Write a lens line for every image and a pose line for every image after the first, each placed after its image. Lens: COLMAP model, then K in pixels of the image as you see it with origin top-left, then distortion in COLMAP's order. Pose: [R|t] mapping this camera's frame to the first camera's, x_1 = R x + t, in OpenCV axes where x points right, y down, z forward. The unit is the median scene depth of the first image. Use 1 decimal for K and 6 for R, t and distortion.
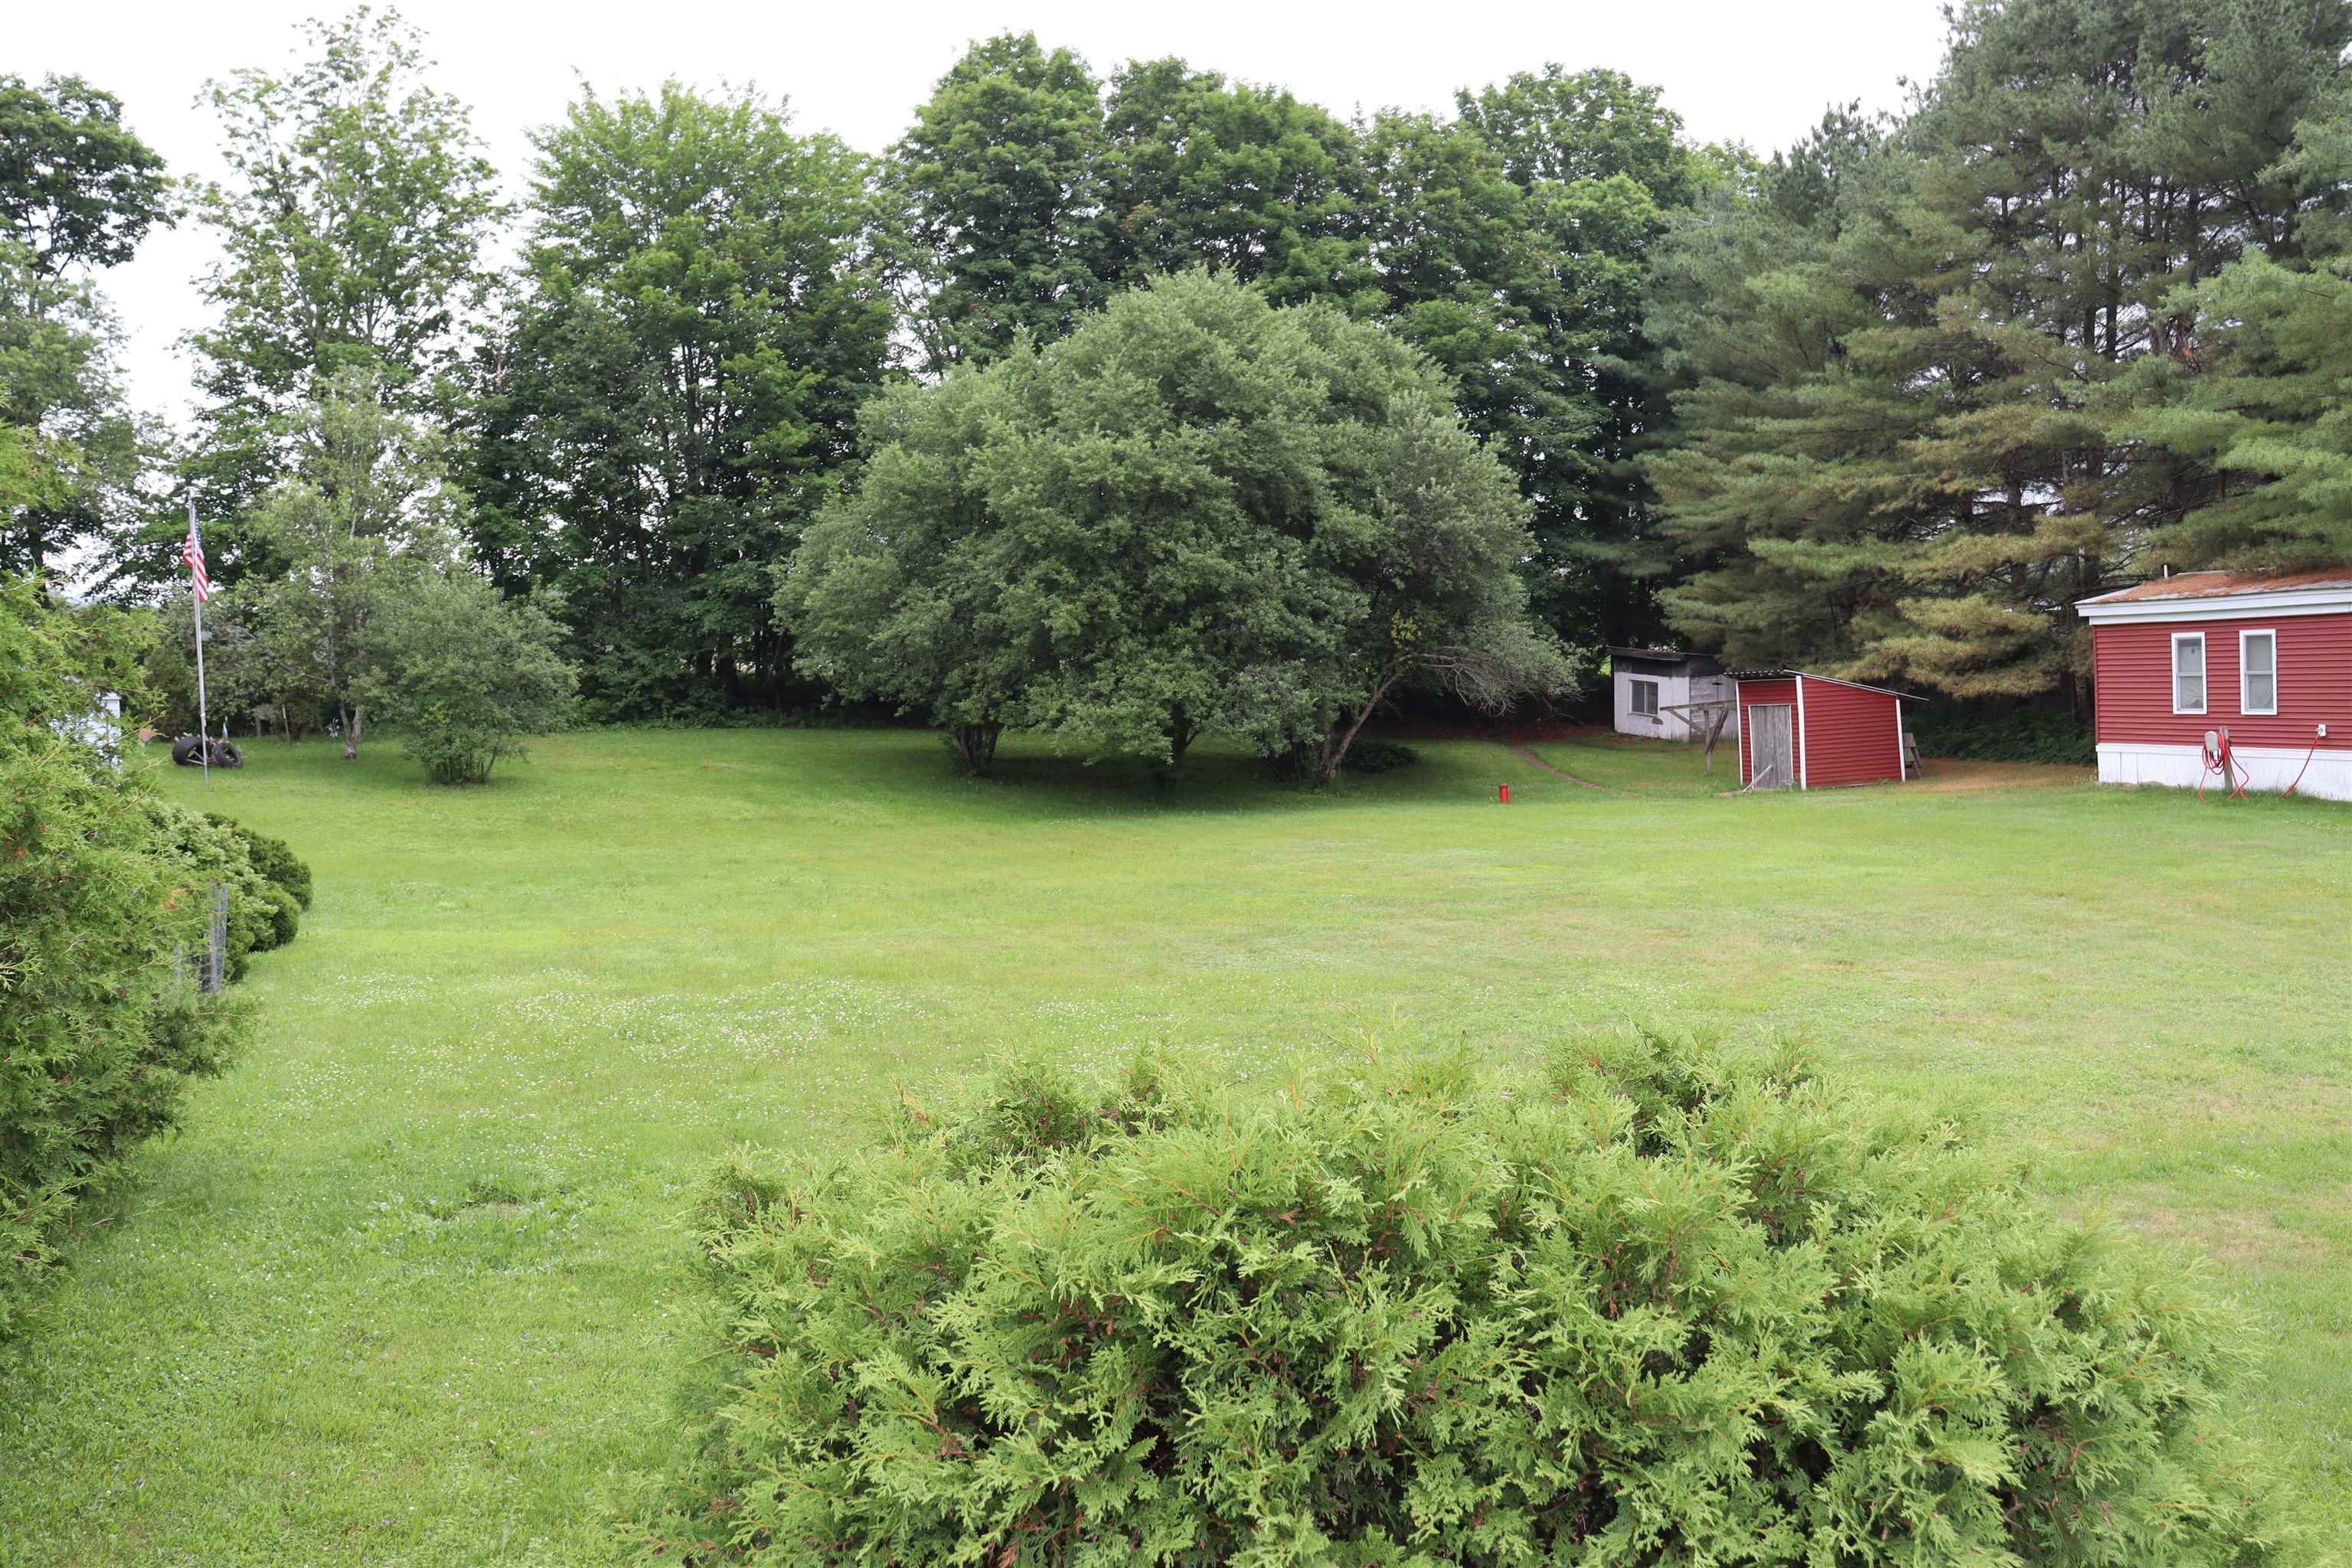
lens RADIAL K [[2201.9, 0, 1193.9], [0, 2201.9, 772.0], [0, 0, 1]] dist [-0.079817, 0.000000]
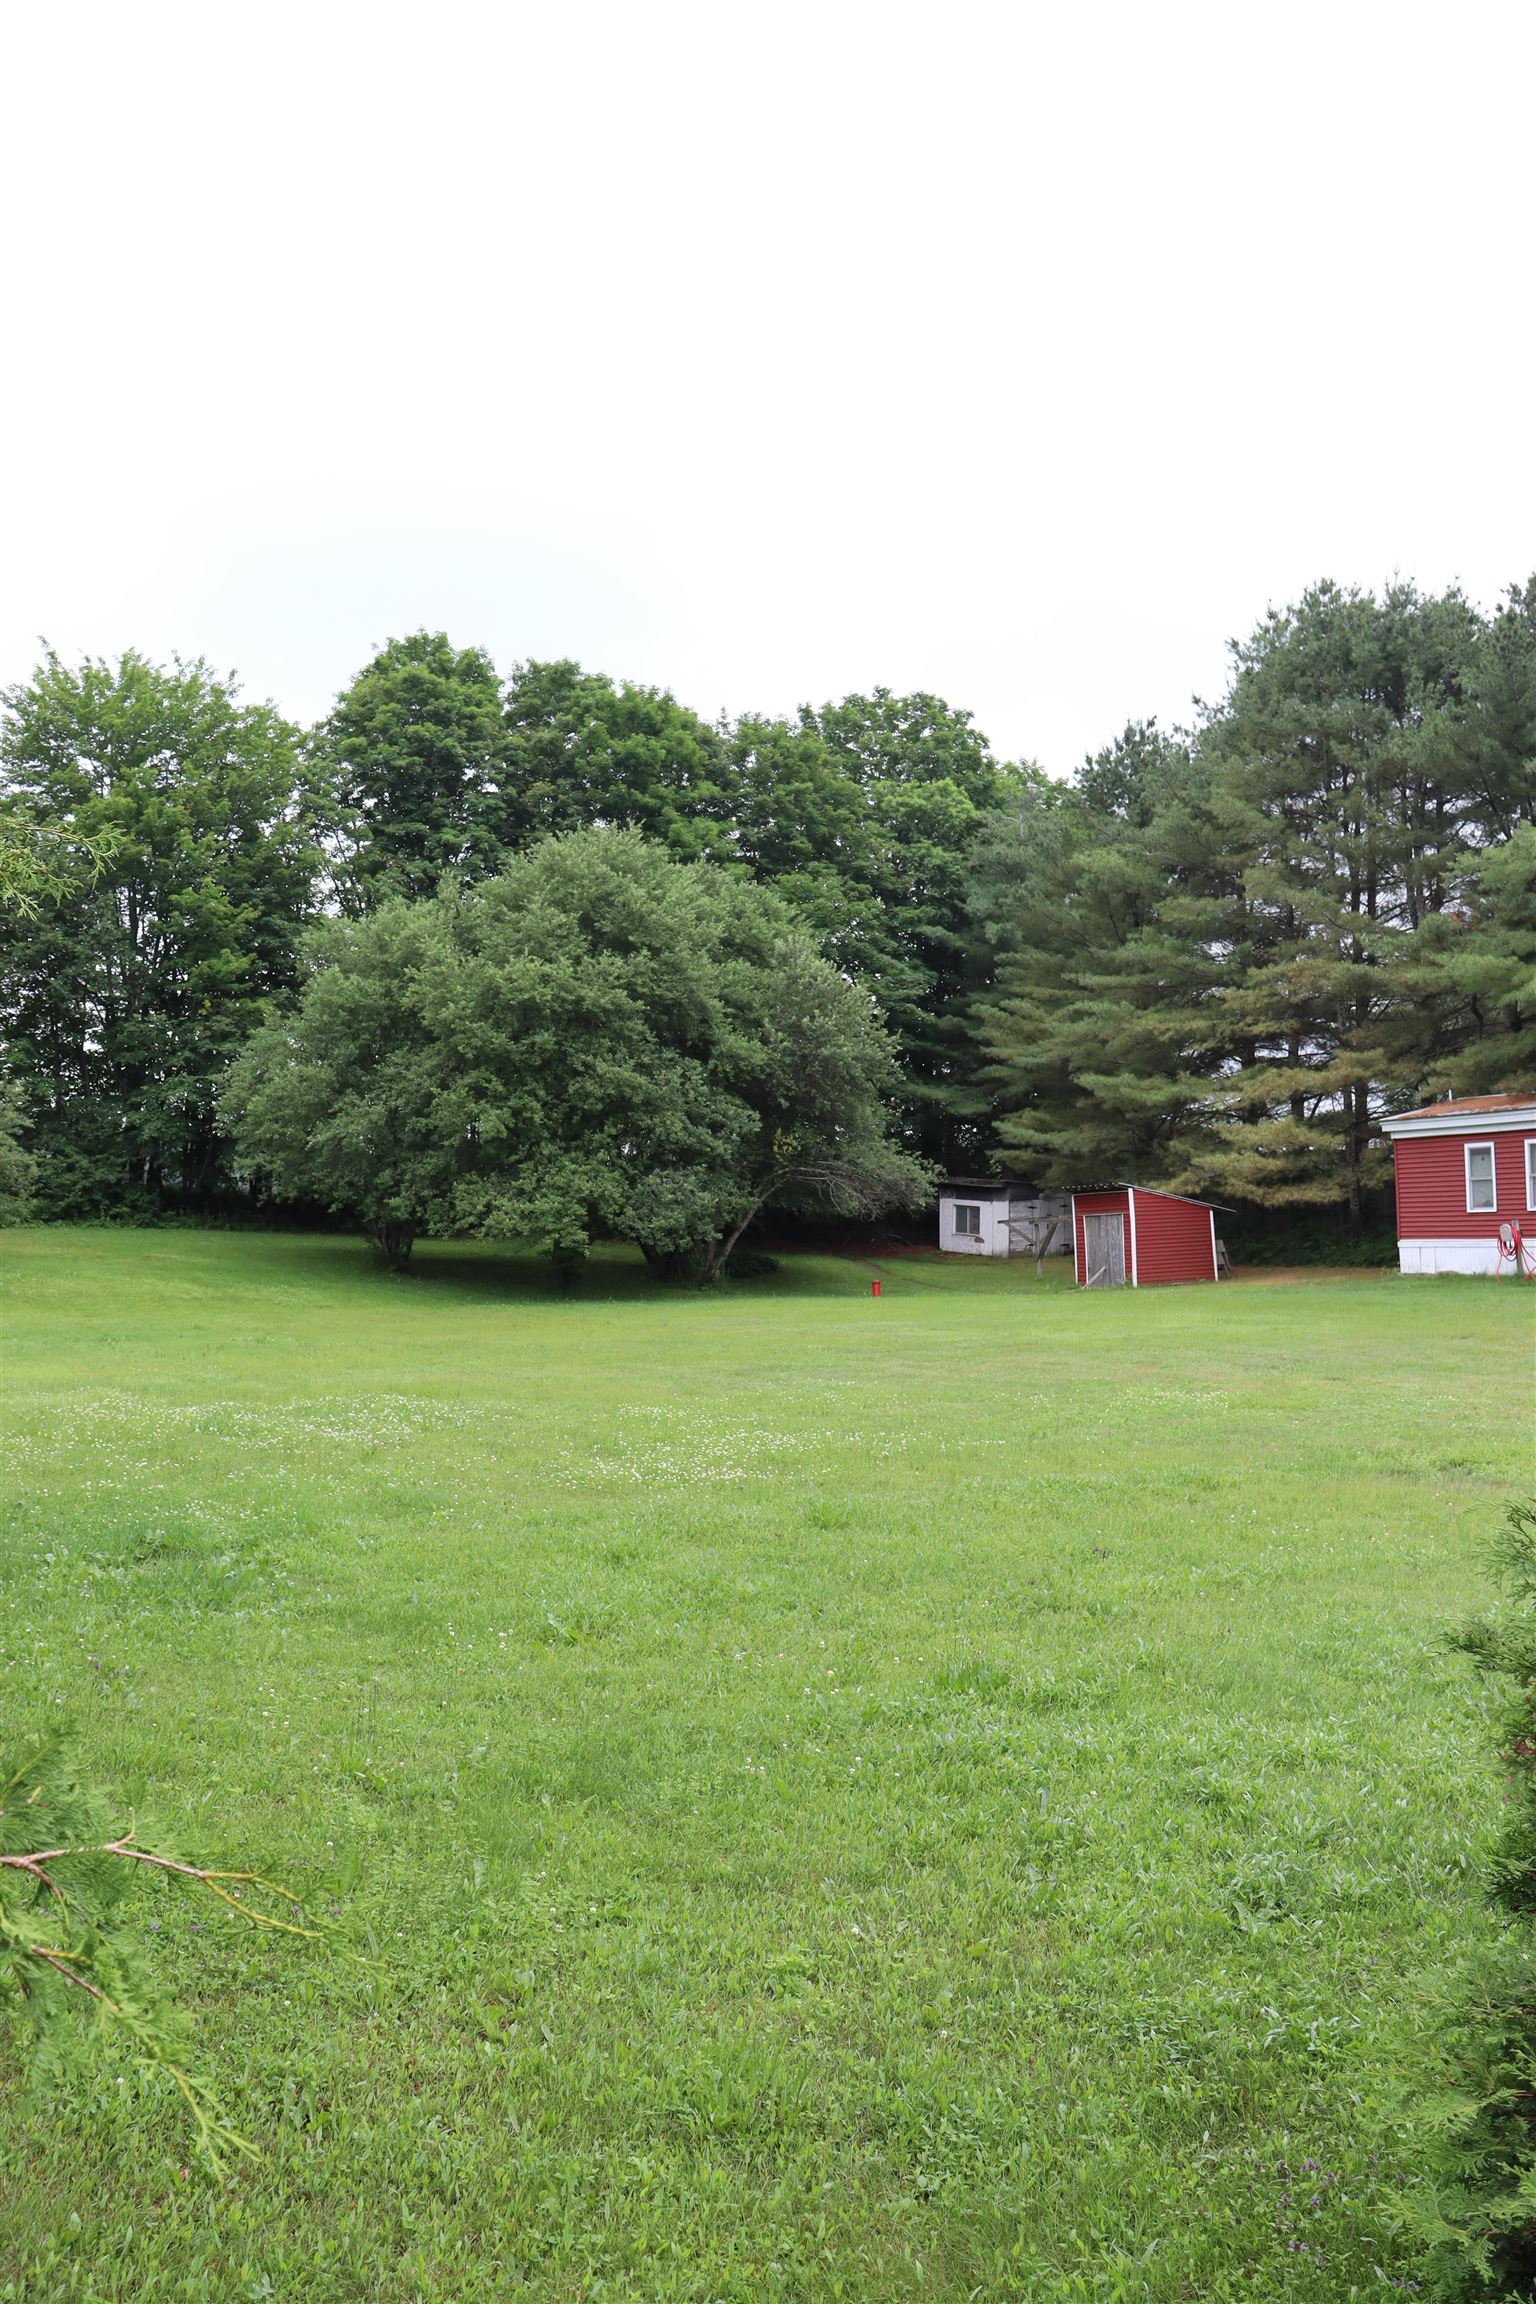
lens RADIAL K [[1879.8, 0, 788.4], [0, 1879.8, 1147.2], [0, 0, 1]] dist [-0.173571, 0.147571]
pose [[0.988960, 0.021374, 0.146630, -0.040592], [-0.008238, 0.995942, -0.089615, 0.020841], [-0.147951, 0.087417, 0.985124, 0.045441]]
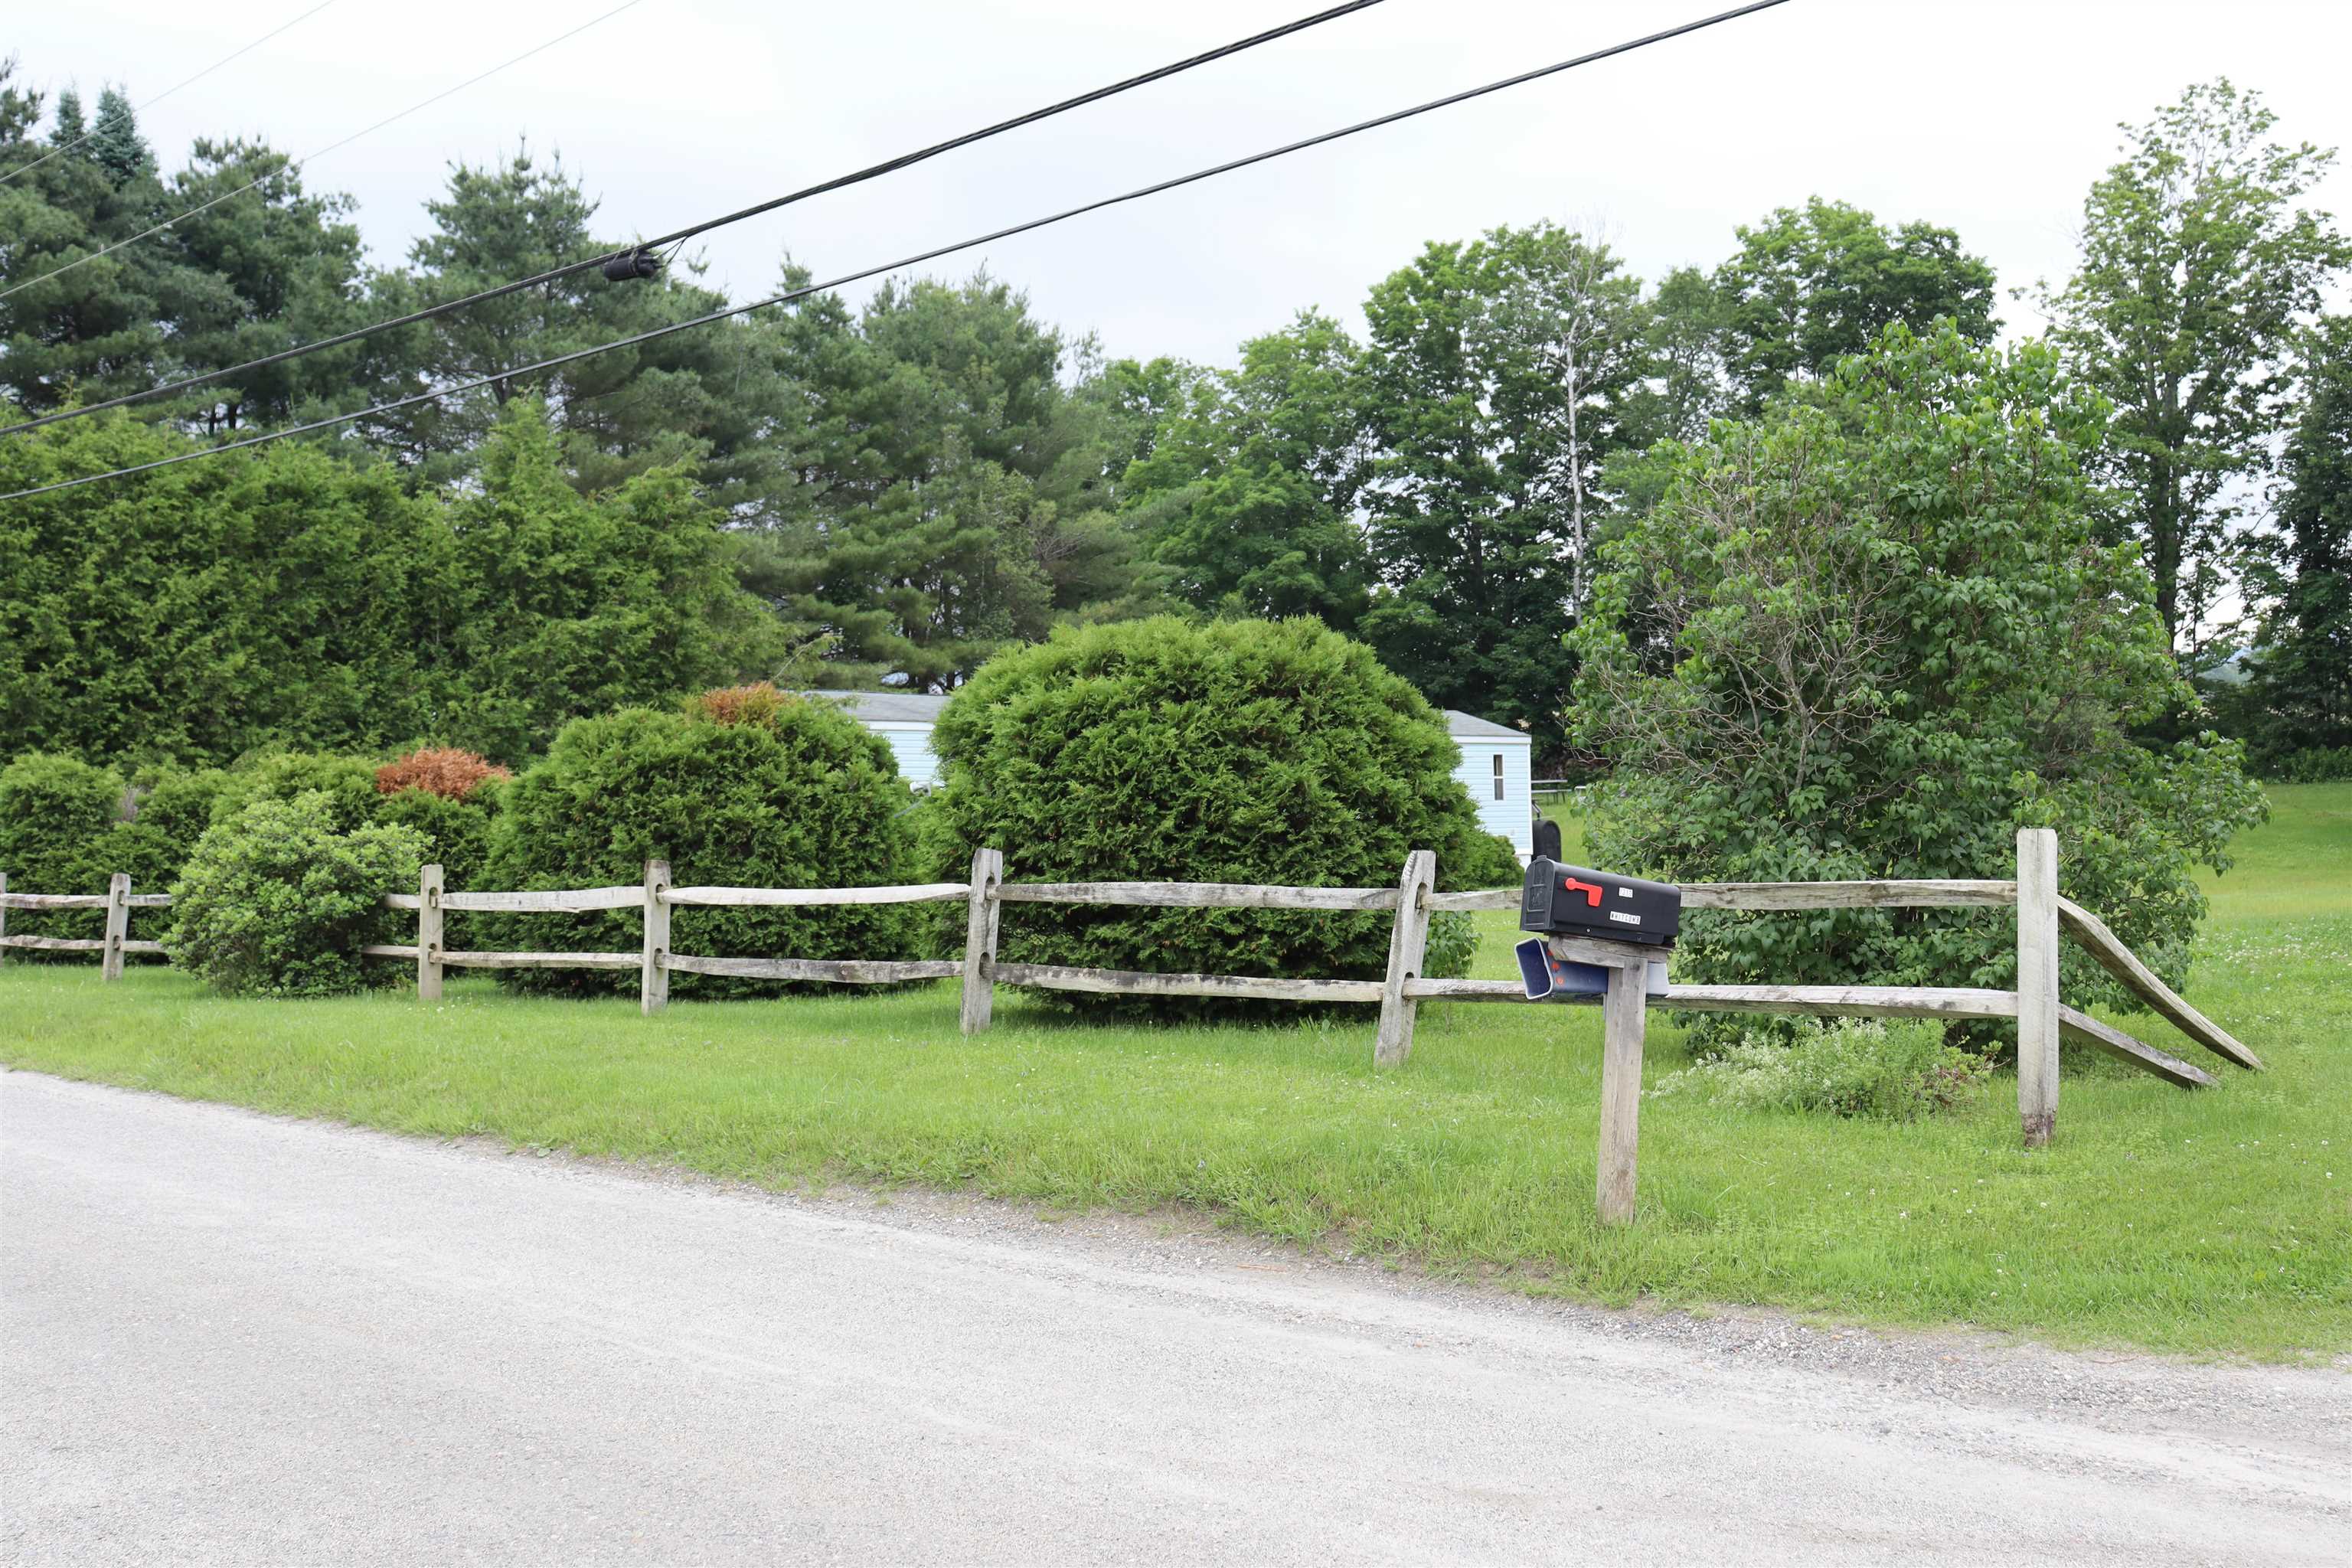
lens RADIAL K [[2591.6, 0, 1179.6], [0, 2591.6, 781.9], [0, 0, 1]] dist [-0.013541, 0.000000]
pose [[0.433114, 0.002178, -0.901336, 0.566965], [-0.028137, 0.999542, -0.011105, 0.009983], [0.900900, 0.030171, 0.432977, 0.026685]]
